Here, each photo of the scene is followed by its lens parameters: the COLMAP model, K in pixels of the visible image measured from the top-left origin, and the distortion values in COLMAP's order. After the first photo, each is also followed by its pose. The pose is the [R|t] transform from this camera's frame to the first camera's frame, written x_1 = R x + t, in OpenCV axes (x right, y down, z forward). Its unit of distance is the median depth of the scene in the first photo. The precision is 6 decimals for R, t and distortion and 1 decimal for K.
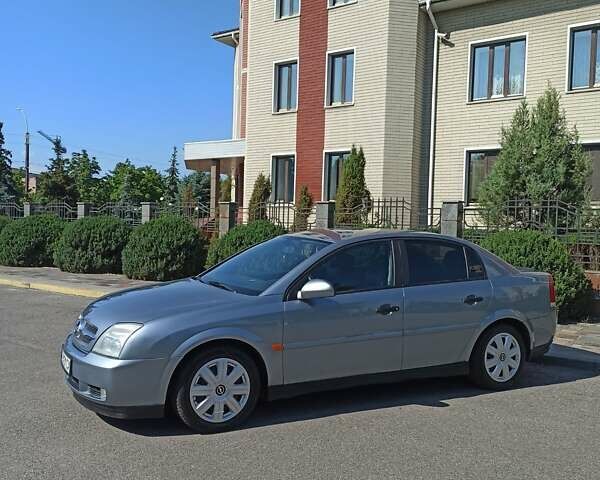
lens RADIAL K [[590.0, 0, 294.8], [0, 590.0, 243.9], [0, 0, 1]] dist [0.092485, -0.099149]
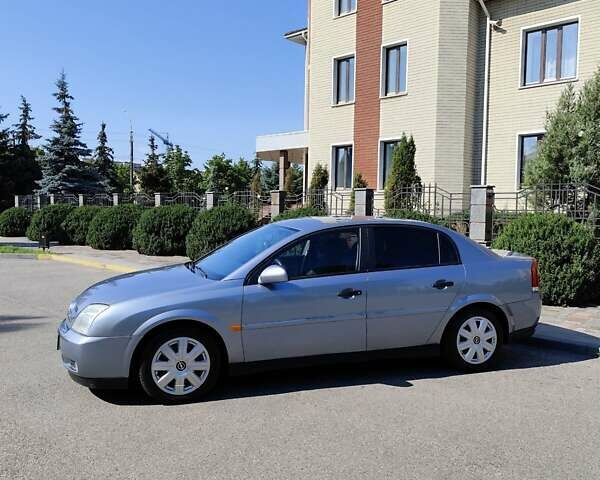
lens RADIAL K [[546.2, 0, 300.0], [0, 546.2, 240.0], [0, 0, 1]] dist [0.075352, -0.089532]
pose [[0.989733, -0.004713, -0.142854, 0.065370], [0.008118, 0.999696, 0.023264, -0.002387], [0.142701, -0.024185, 0.989470, 0.008374]]
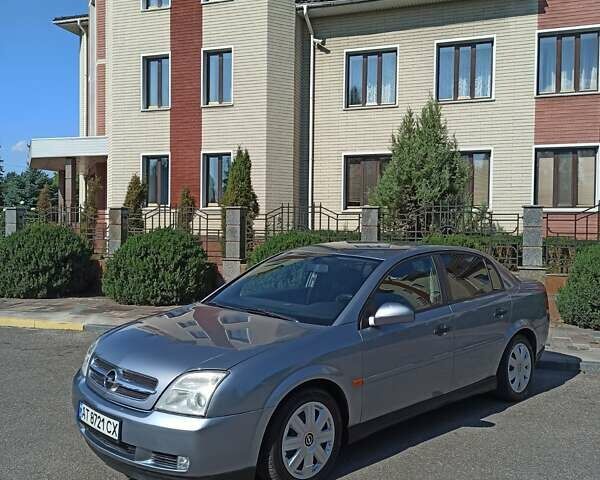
lens RADIAL K [[590.0, 0, 294.8], [0, 590.0, 243.9], [0, 0, 1]] dist [0.092485, -0.099149]
pose [[0.960259, -0.023015, 0.278161, -0.103196], [0.022953, 0.999730, 0.003479, -0.010811], [-0.278166, 0.003044, 0.960528, 0.049647]]
